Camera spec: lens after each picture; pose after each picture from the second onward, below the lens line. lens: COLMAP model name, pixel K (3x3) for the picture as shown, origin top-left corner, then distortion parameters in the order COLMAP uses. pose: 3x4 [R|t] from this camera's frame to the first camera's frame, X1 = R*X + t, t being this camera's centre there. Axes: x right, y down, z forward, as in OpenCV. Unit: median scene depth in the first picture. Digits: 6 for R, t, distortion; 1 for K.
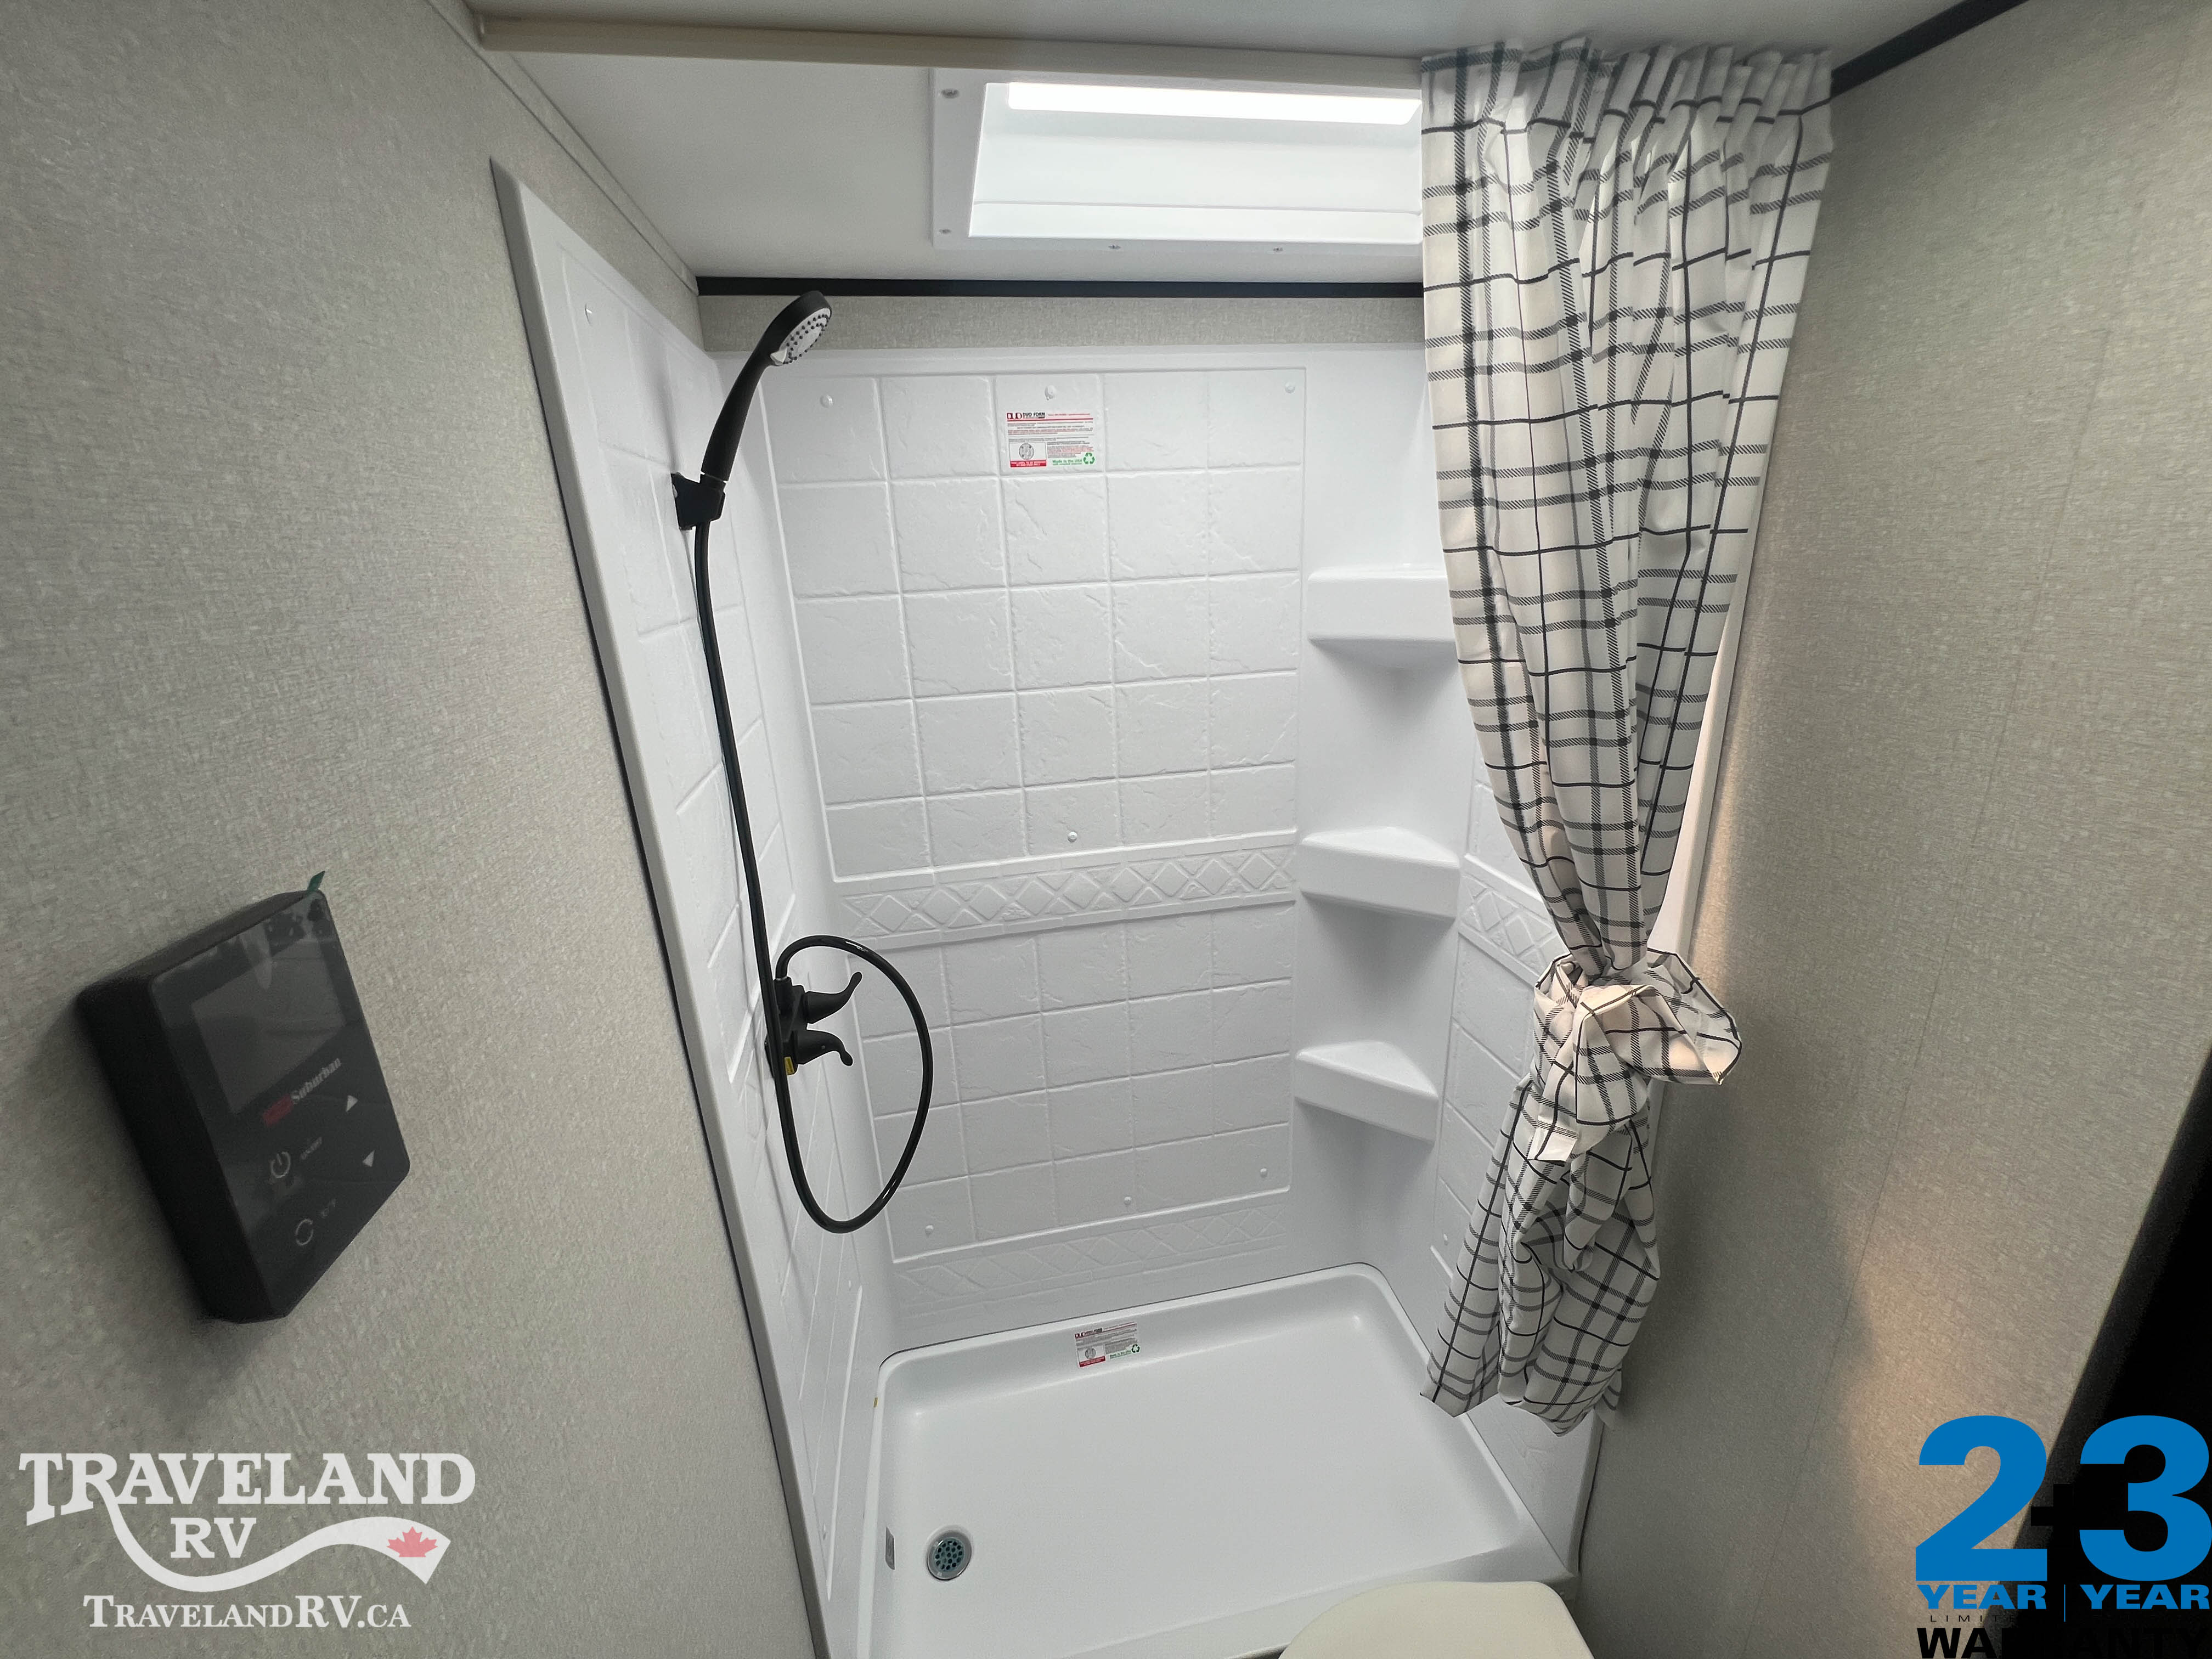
lens RADIAL K [[885.0, 0, 1106.6], [0, 885.0, 828.6], [0, 0, 1]] dist [-0.002697, 0.000579]
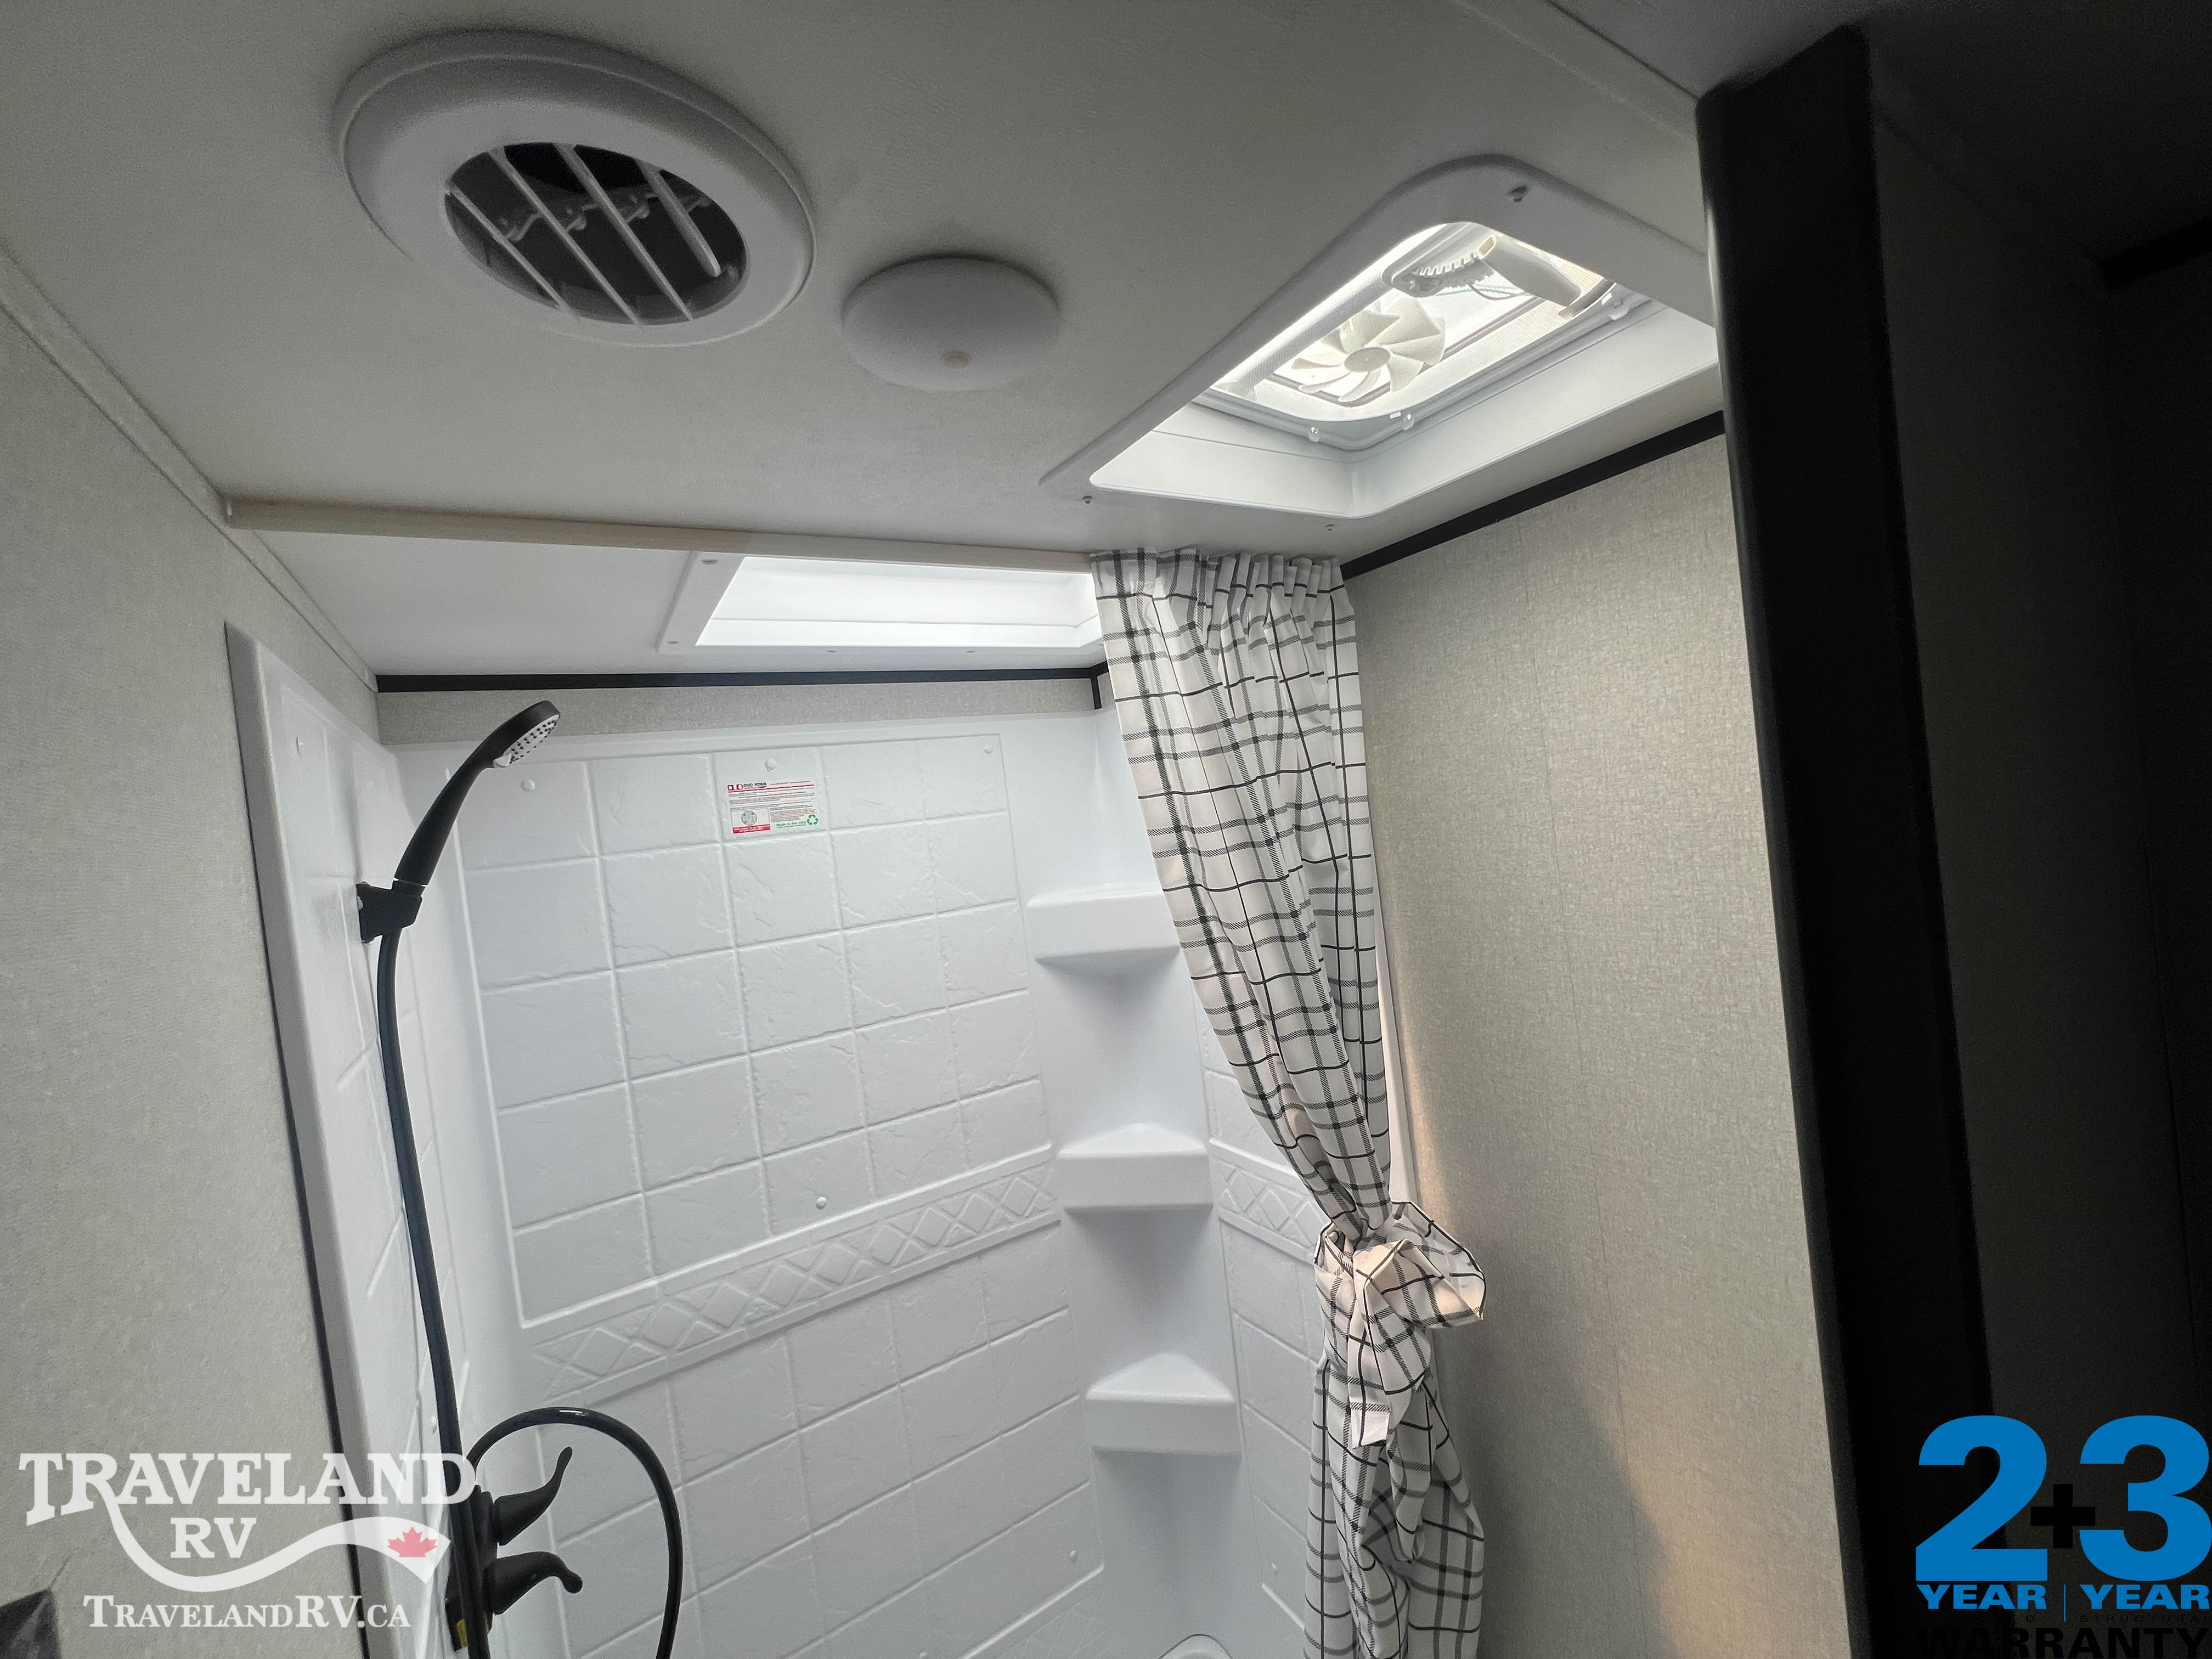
lens RADIAL K [[885.0, 0, 1107.6], [0, 885.0, 829.8], [0, 0, 1]] dist [-0.002697, 0.000579]
pose [[0.930383, -0.071991, 0.359450, -0.098624], [0.184270, 0.939490, -0.288795, -0.053013], [-0.316909, 0.334926, 0.887352, -0.054904]]
